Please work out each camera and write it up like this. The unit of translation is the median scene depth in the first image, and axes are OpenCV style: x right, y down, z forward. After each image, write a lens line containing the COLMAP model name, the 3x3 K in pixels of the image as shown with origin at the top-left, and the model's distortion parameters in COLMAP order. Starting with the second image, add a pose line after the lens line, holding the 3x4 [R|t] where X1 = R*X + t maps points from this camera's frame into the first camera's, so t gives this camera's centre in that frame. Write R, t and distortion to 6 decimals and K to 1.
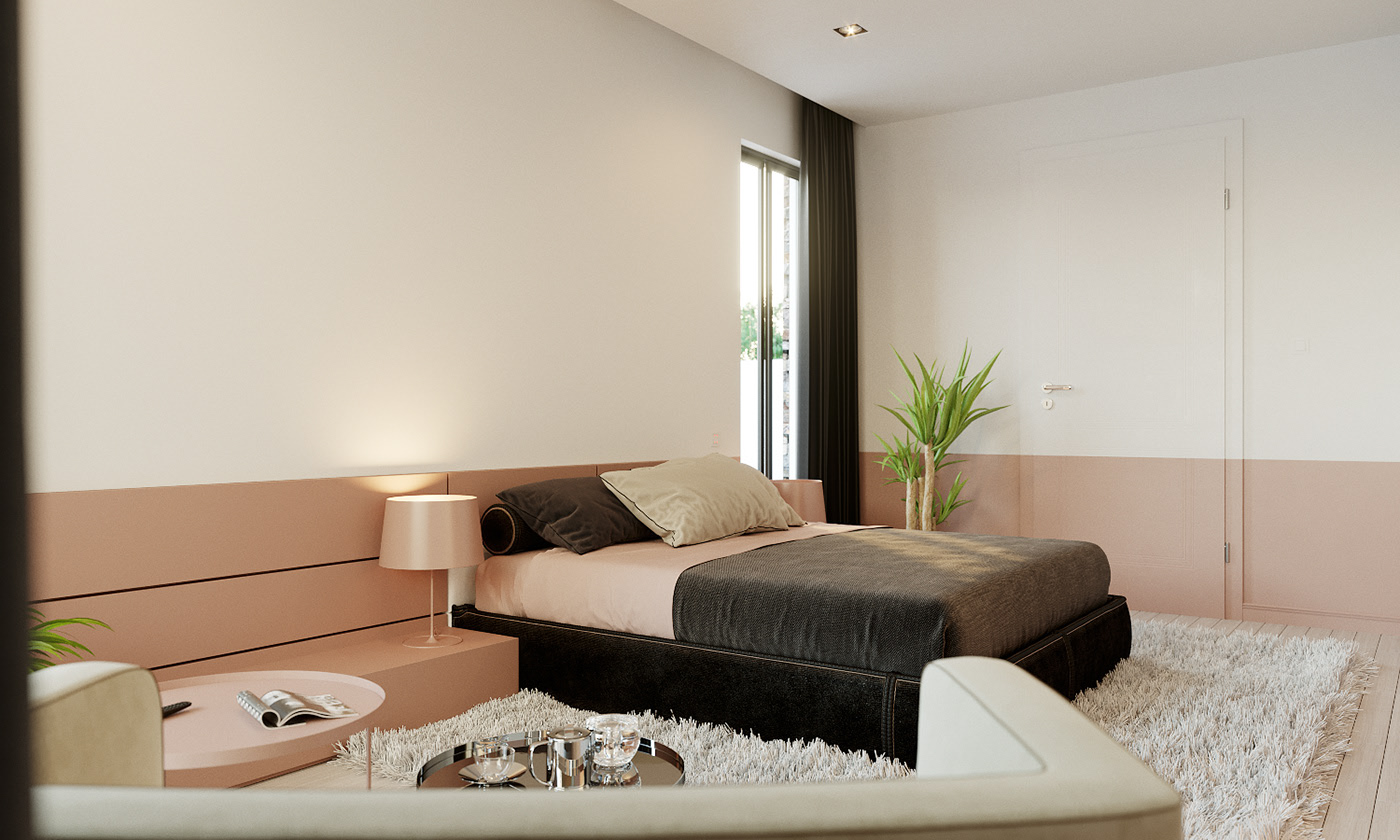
lens RADIAL K [[1085.8, 0, 703.8], [0, 1085.8, 421.6], [0, 0, 1]] dist [0.002478, 0.001445]
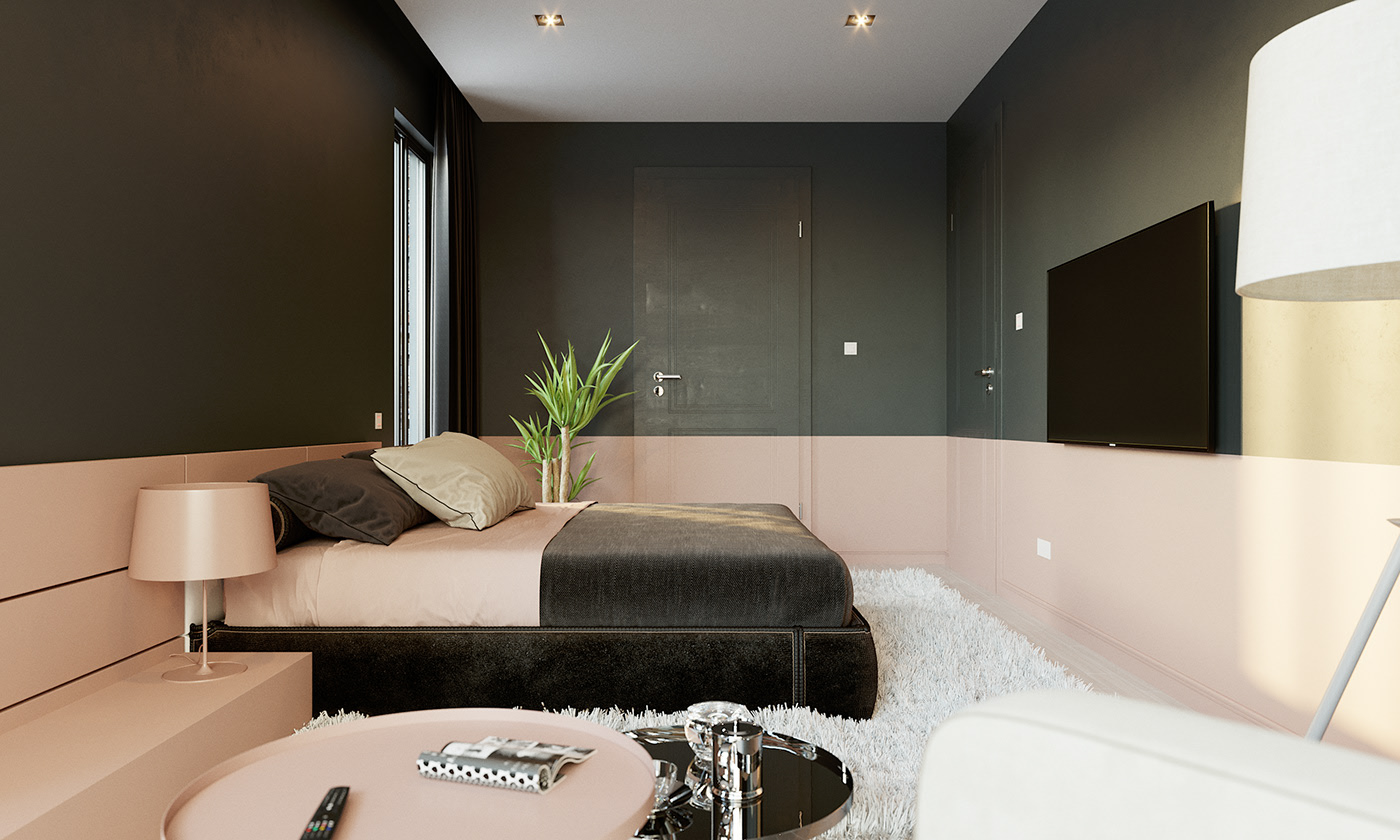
lens RADIAL K [[964.2, 0, 702.3], [0, 964.2, 419.4], [0, 0, 1]] dist [0.000600, -0.000777]
pose [[0.811158, 0.000297, 0.584827, -0.346759], [0.002427, 0.999990, -0.003874, 0.024944], [-0.584822, 0.004562, 0.811149, 0.223291]]
